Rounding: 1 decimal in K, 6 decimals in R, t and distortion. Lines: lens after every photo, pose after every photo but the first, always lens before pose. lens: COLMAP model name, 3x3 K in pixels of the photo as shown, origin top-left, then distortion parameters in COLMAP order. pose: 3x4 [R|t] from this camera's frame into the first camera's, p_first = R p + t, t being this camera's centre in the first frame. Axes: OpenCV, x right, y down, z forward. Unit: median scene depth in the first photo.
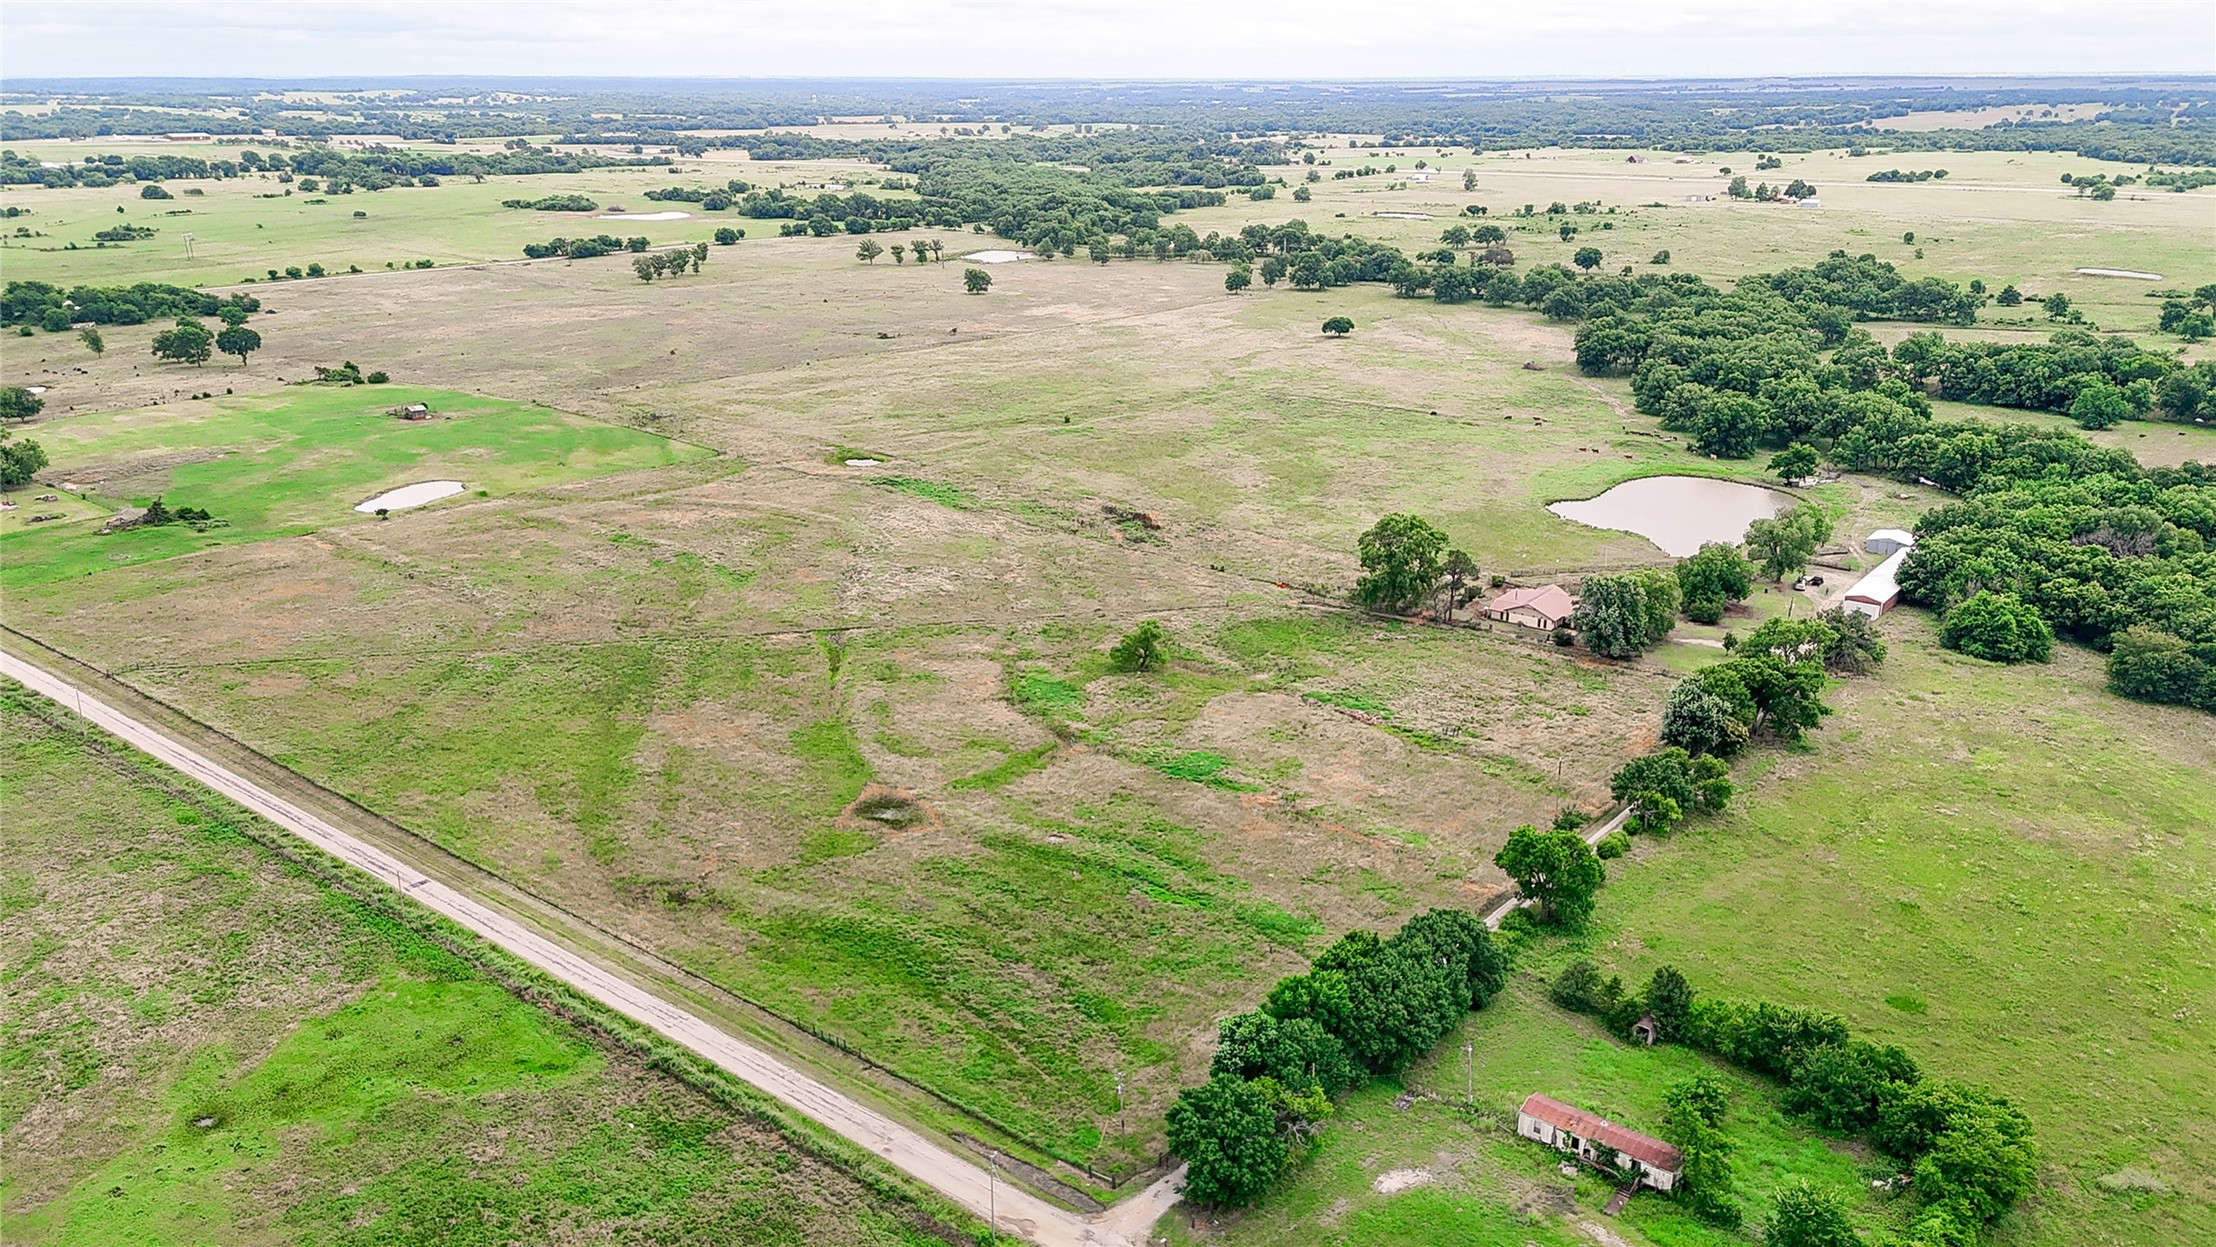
lens RADIAL K [[1660.8, 0, 1108.0], [0, 1660.8, 623.5], [0, 0, 1]] dist [0.077400, -0.068118]
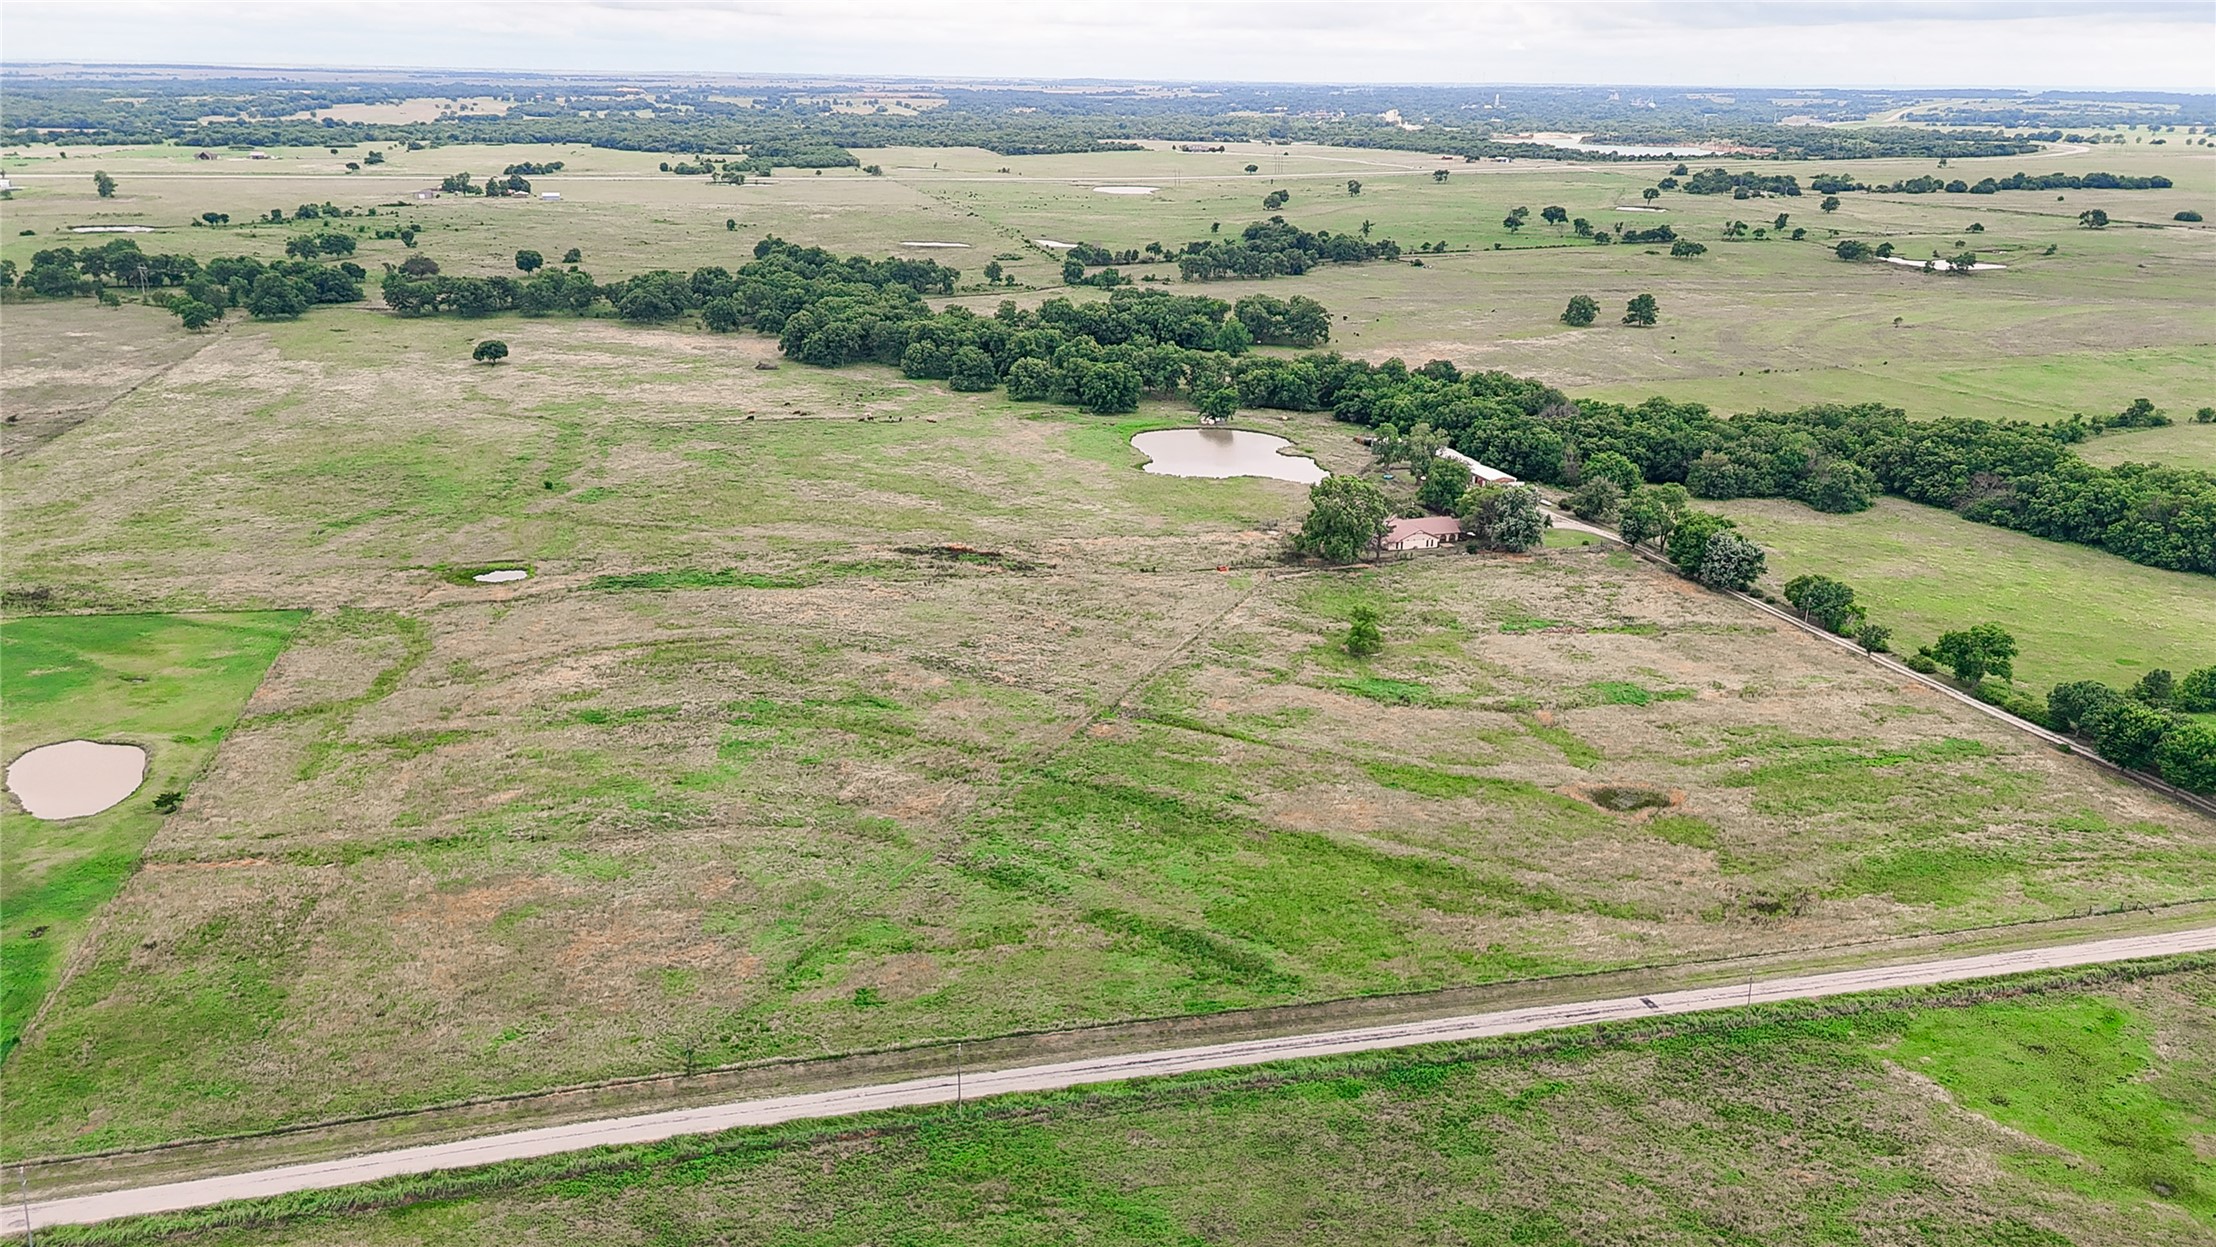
lens RADIAL K [[1642.9, 0, 1108.0], [0, 1642.9, 623.5], [0, 0, 1]] dist [0.073948, -0.064456]
pose [[0.611518, -0.244977, 0.752351, -0.733101], [0.238393, 0.963722, 0.120035, -0.131827], [-0.754463, 0.105951, 0.647735, 0.377714]]
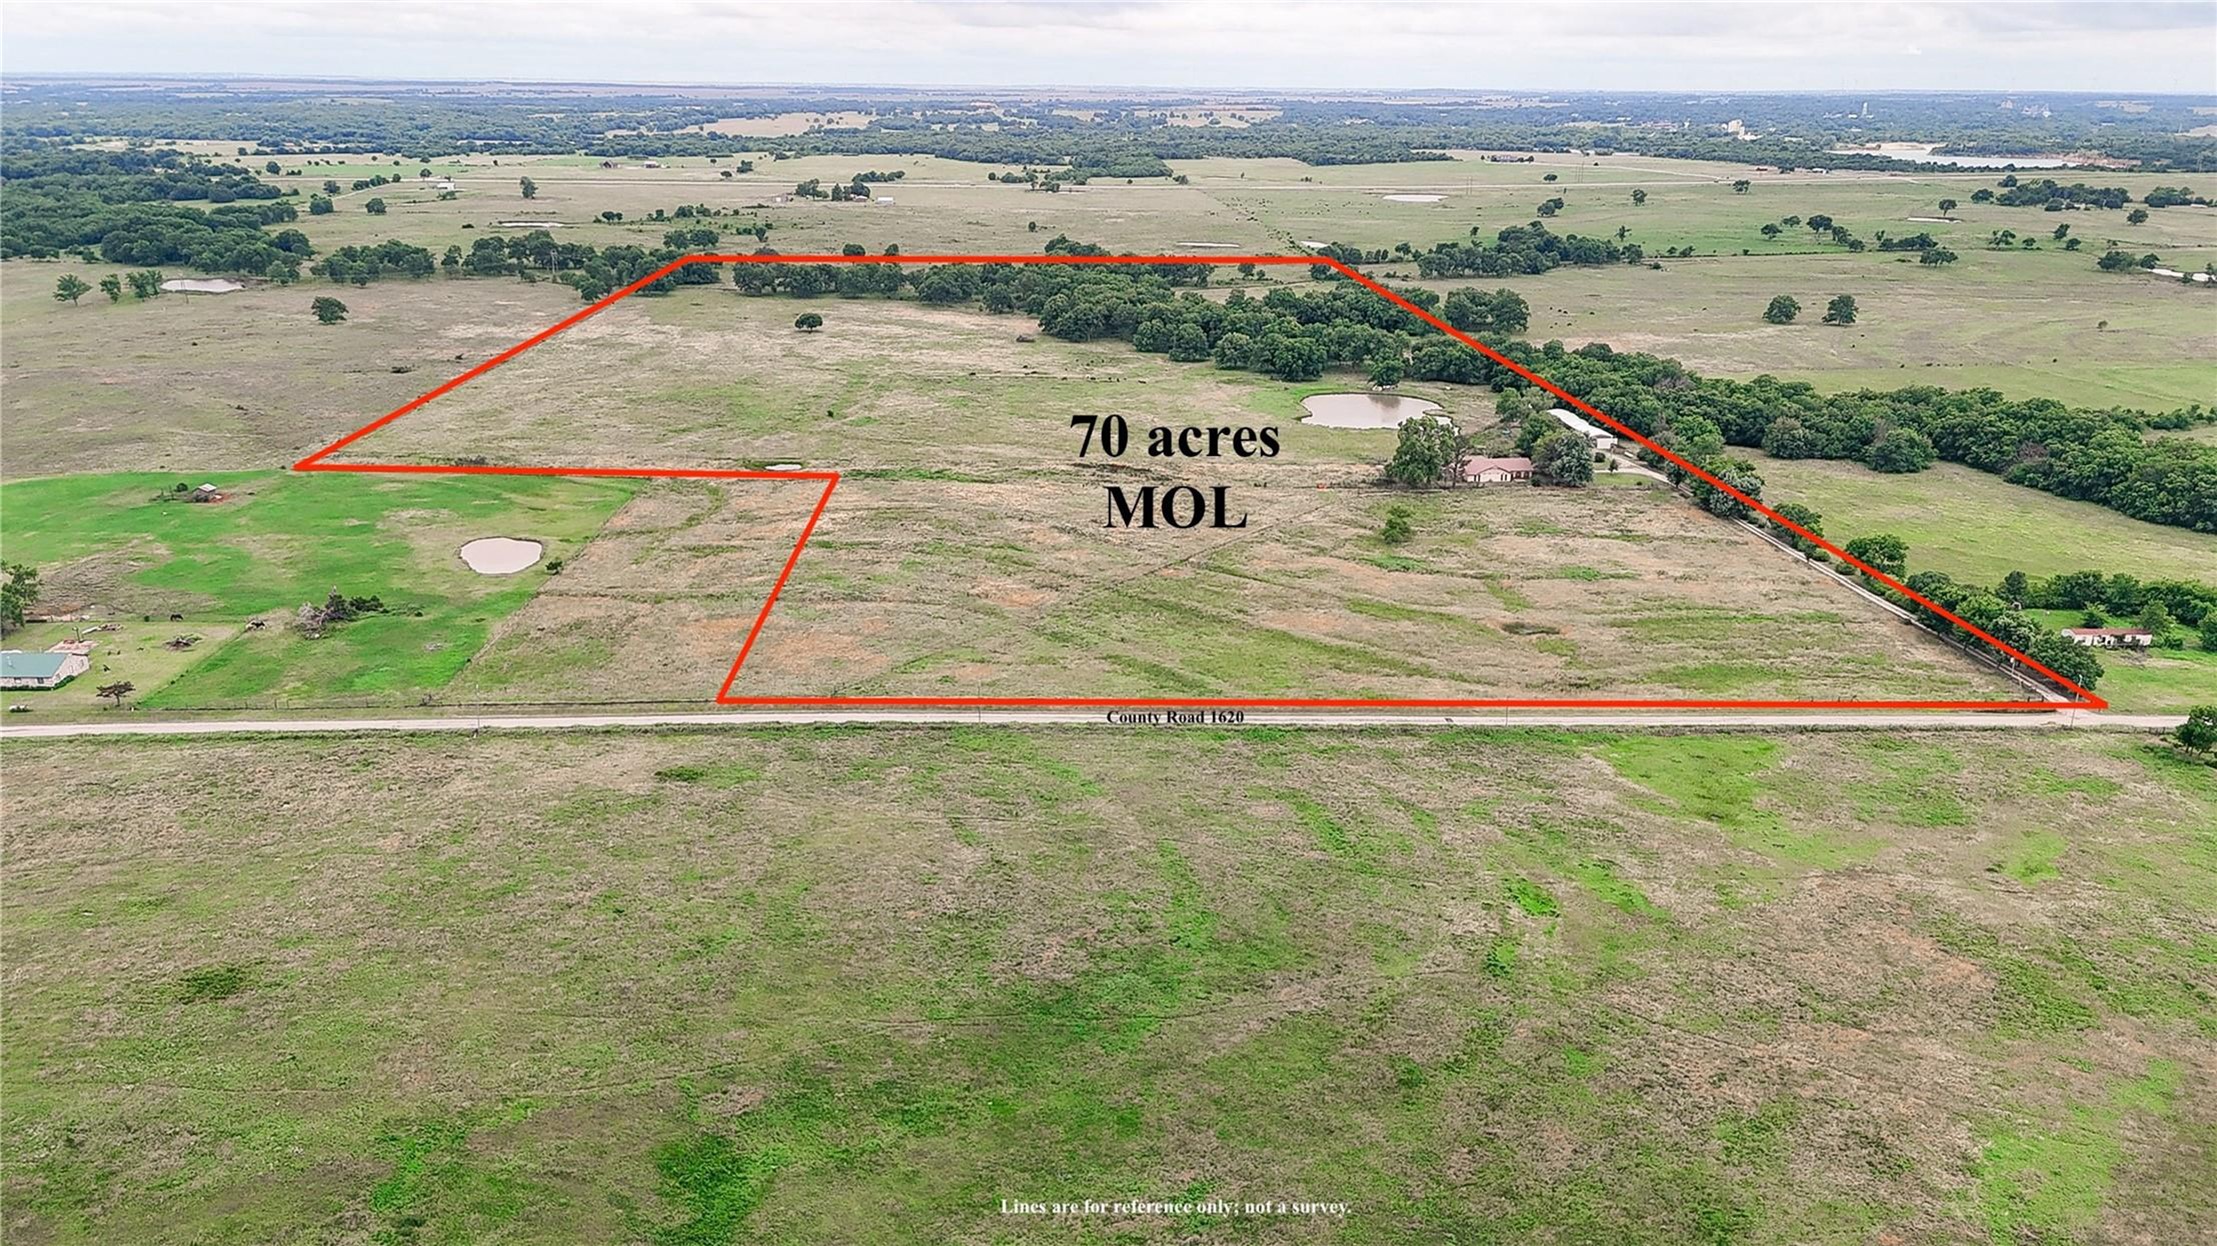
lens RADIAL K [[1661.5, 0, 1108.5], [0, 1661.5, 623.0], [0, 0, 1]] dist [0.077400, -0.068118]
pose [[0.756681, -0.197543, 0.623226, -0.875324], [0.198754, 0.977648, 0.068568, -0.041441], [-0.622841, 0.071985, 0.779030, 0.071785]]
